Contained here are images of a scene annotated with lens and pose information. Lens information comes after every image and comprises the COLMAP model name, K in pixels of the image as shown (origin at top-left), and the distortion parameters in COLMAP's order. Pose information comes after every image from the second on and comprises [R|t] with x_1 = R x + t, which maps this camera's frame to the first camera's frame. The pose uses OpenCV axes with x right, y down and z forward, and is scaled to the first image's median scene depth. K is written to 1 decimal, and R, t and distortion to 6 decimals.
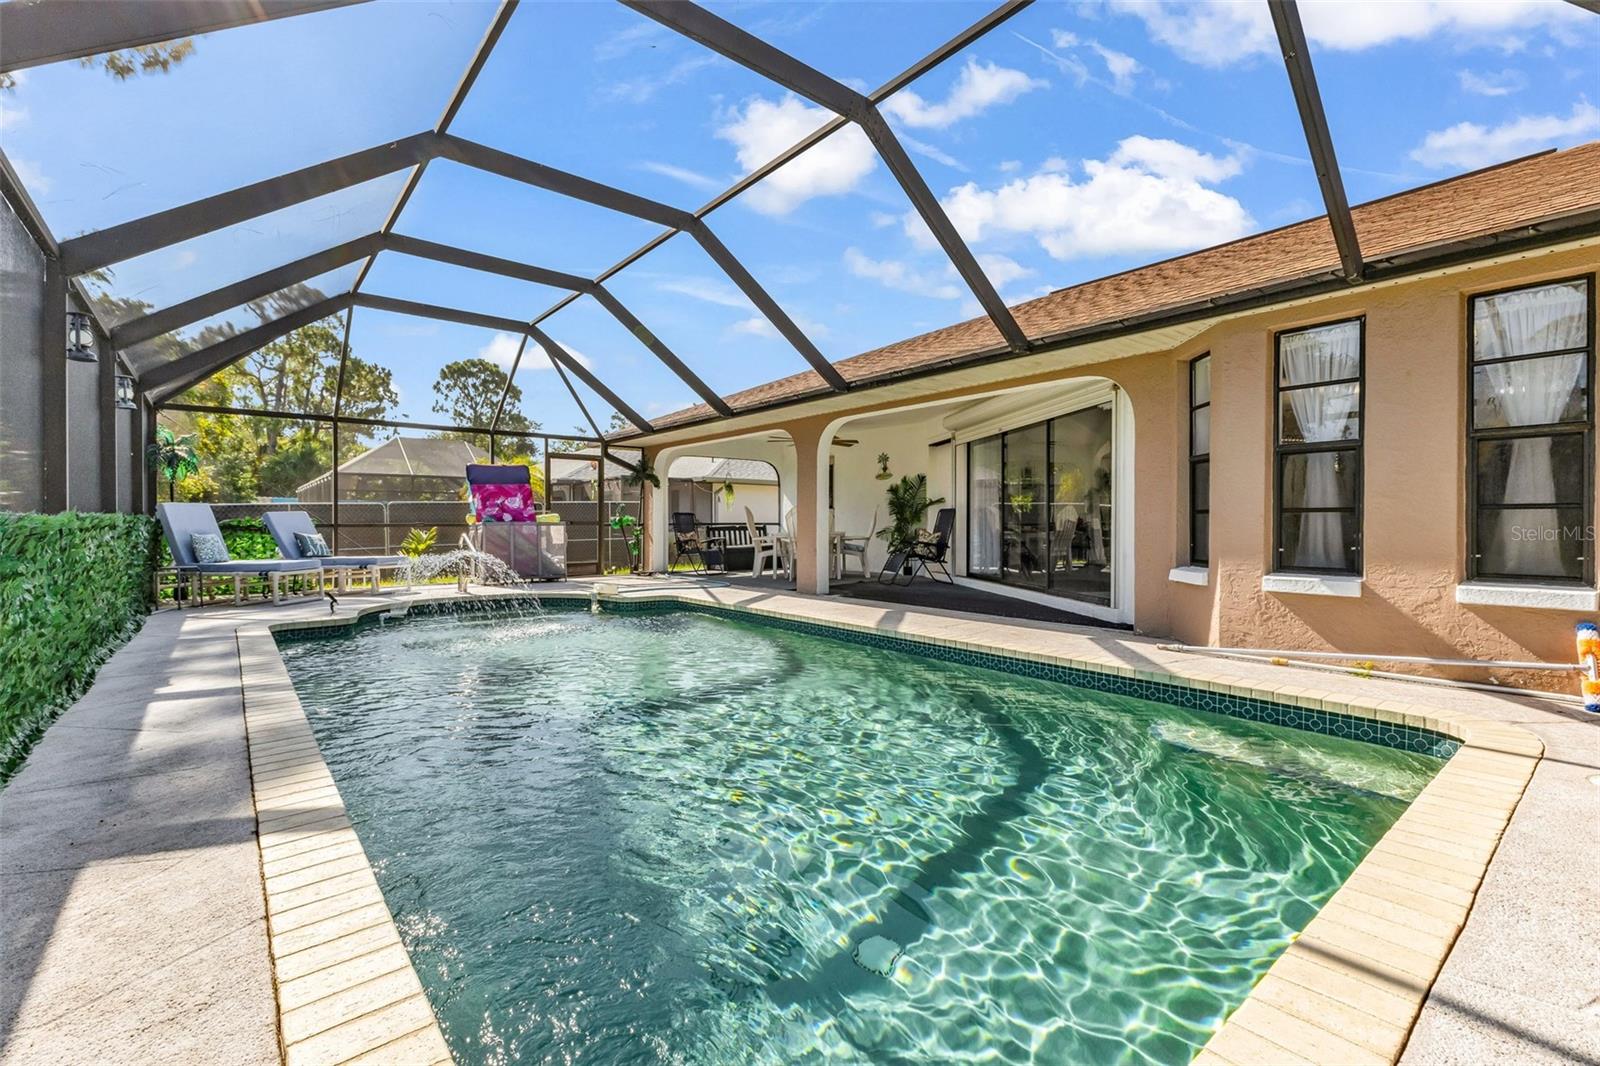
lens RADIAL K [[665.5, 0, 800.0], [0, 665.5, 533.0], [0, 0, 1]] dist [0.000229, 0.000012]
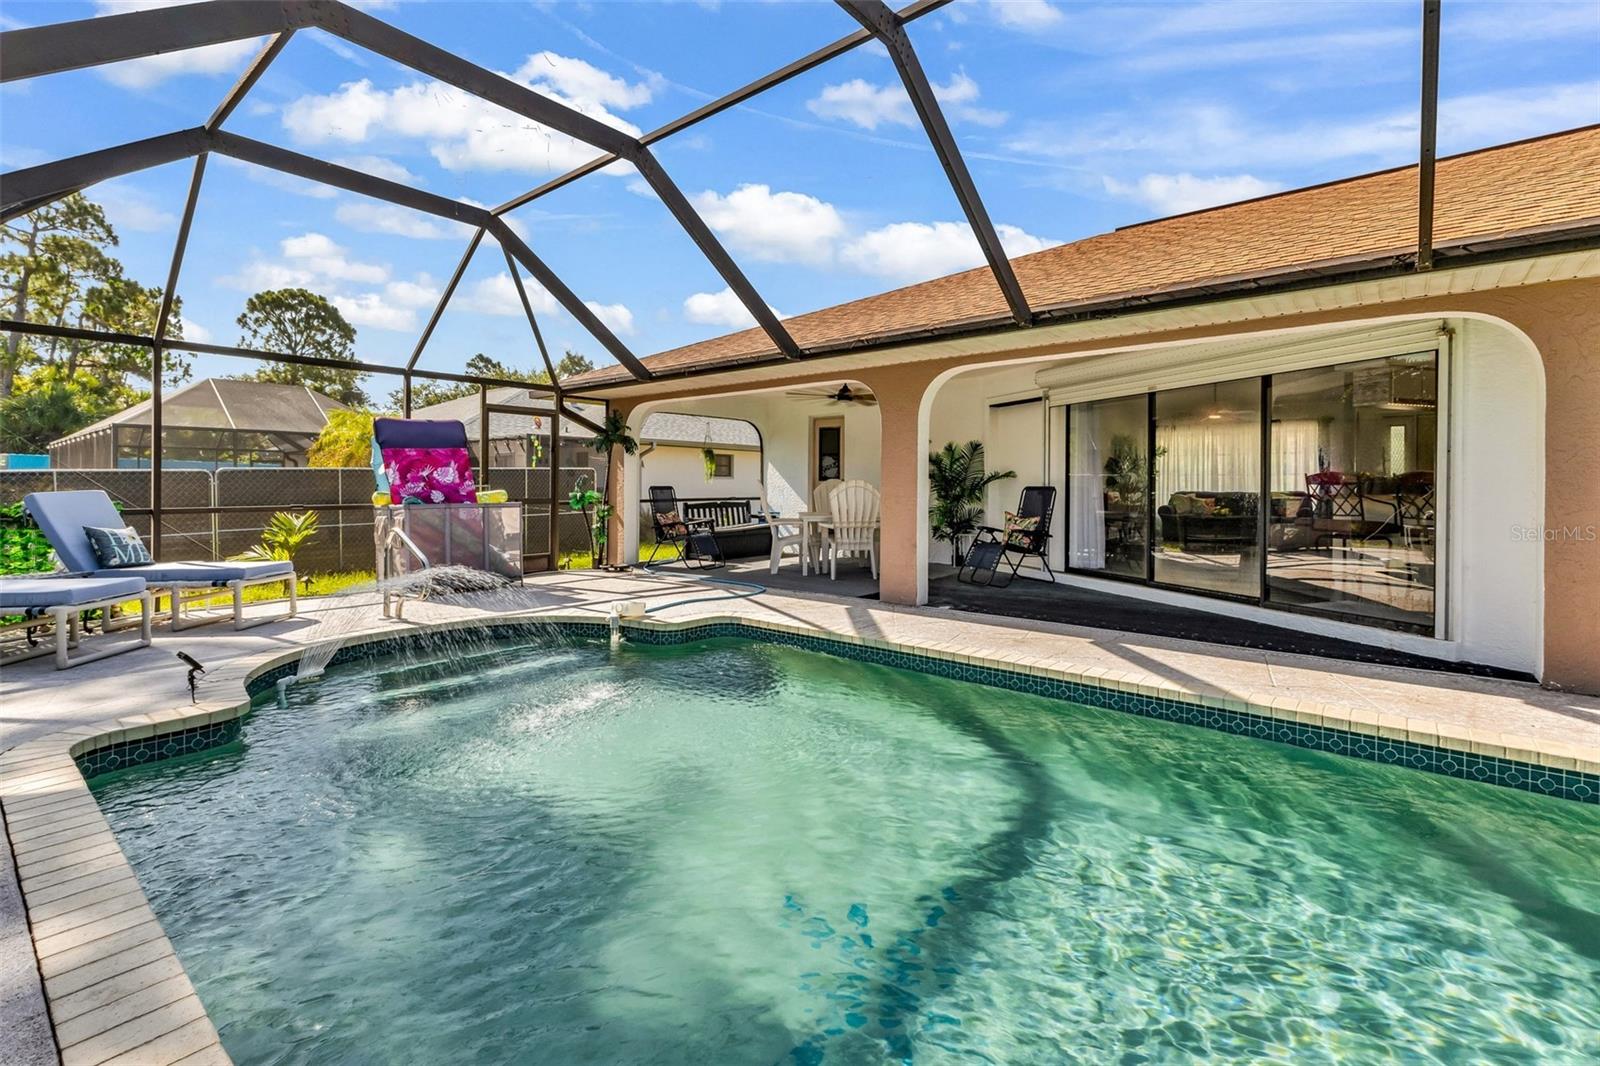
lens RADIAL K [[704.2, 0, 805.2], [0, 704.2, 493.0], [0, 0, 1]] dist [-0.000814, -0.000777]
pose [[0.983557, 0.001092, 0.180594, -0.176868], [-0.000255, 0.999989, -0.004659, -0.021420], [-0.180597, 0.004536, 0.983547, 0.193909]]
